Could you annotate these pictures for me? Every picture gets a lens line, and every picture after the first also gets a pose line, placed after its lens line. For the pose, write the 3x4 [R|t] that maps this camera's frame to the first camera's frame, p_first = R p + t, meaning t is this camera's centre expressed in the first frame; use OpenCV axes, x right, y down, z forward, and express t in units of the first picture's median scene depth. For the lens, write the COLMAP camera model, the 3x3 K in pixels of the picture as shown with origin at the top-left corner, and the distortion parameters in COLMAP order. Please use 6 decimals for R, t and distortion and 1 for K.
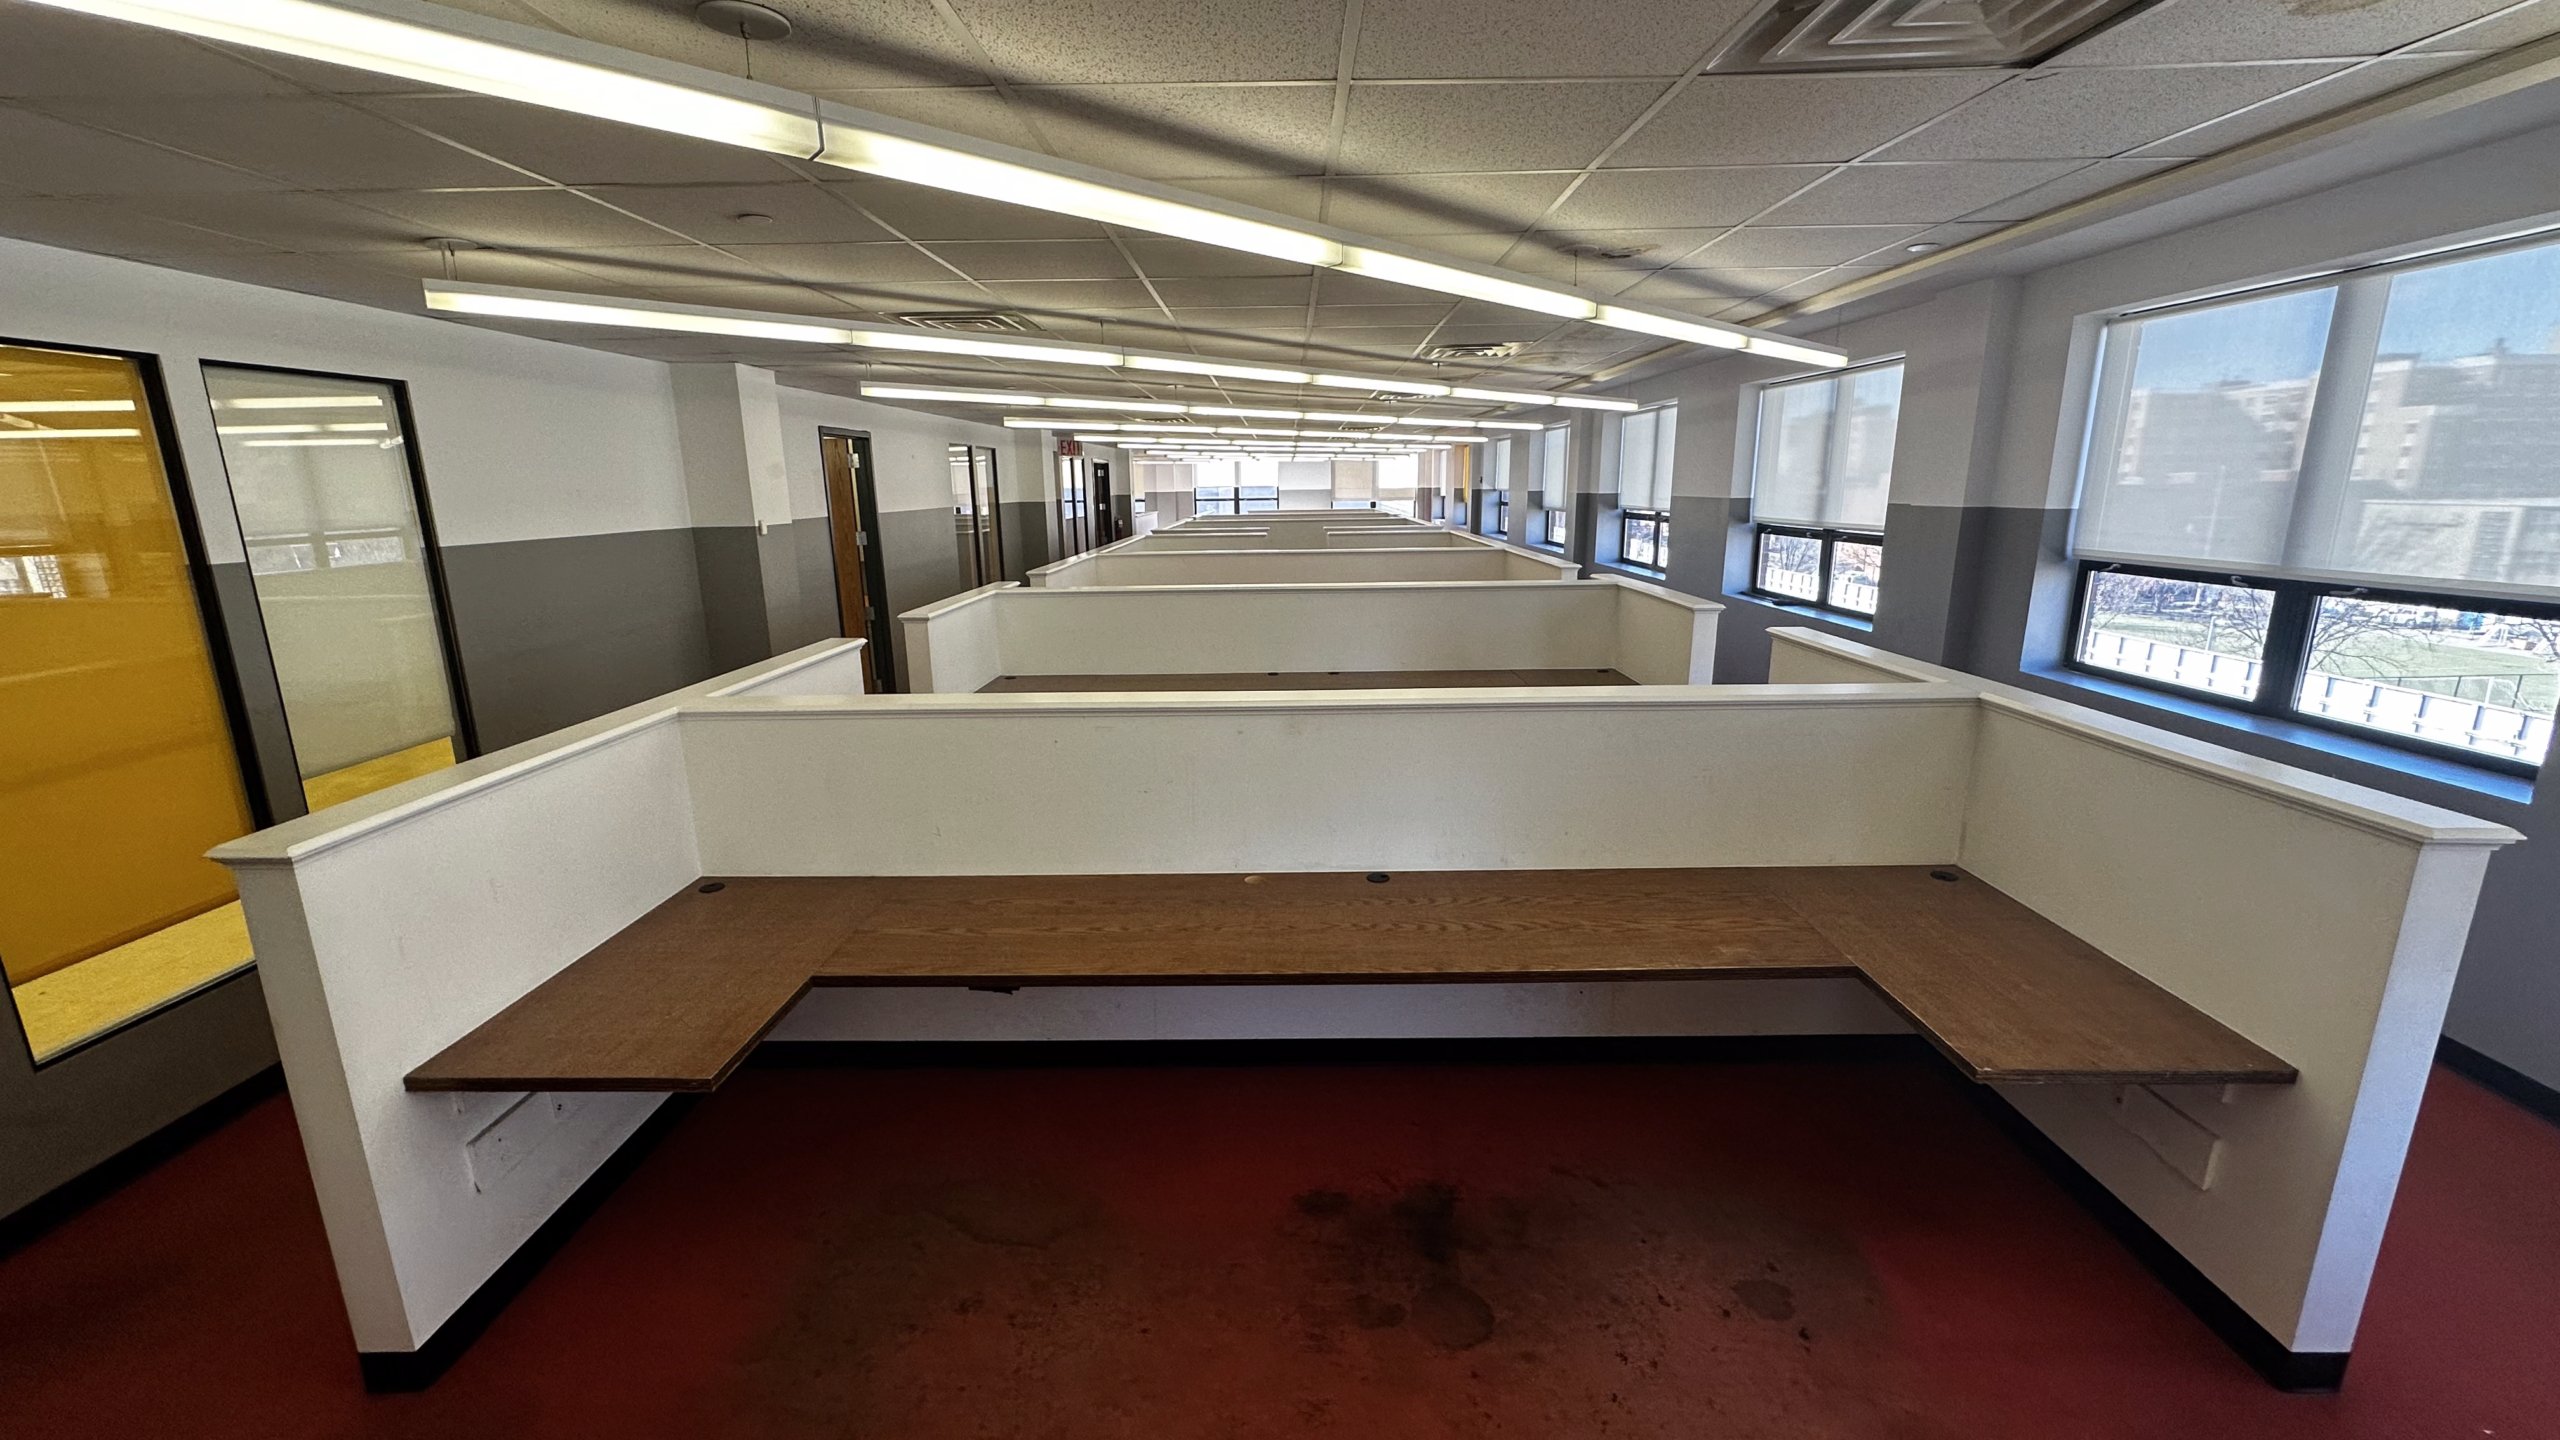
lens RADIAL K [[1022.0, 0, 1267.1], [0, 1022.0, 721.5], [0, 0, 1]] dist [-0.003717, 0.000351]
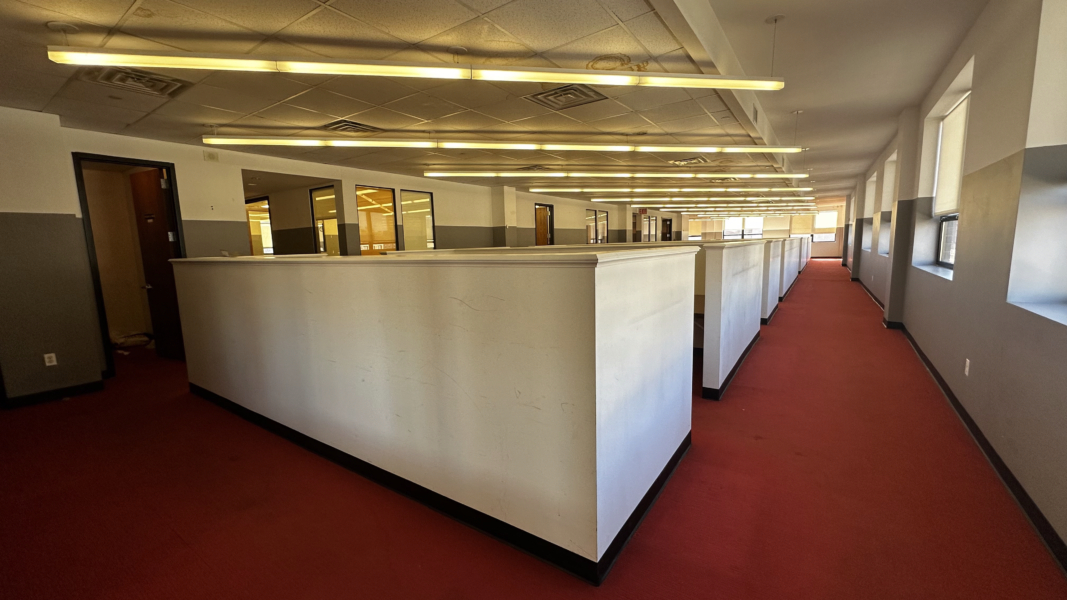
lens RADIAL K [[426.0, 0, 524.4], [0, 426.0, 297.8], [0, 0, 1]] dist [-0.003717, 0.000351]
pose [[0.817989, 0.064695, -0.571585, 0.543175], [-0.117993, 0.991398, -0.056646, 0.176120], [0.563003, 0.113778, 0.818585, -0.288773]]
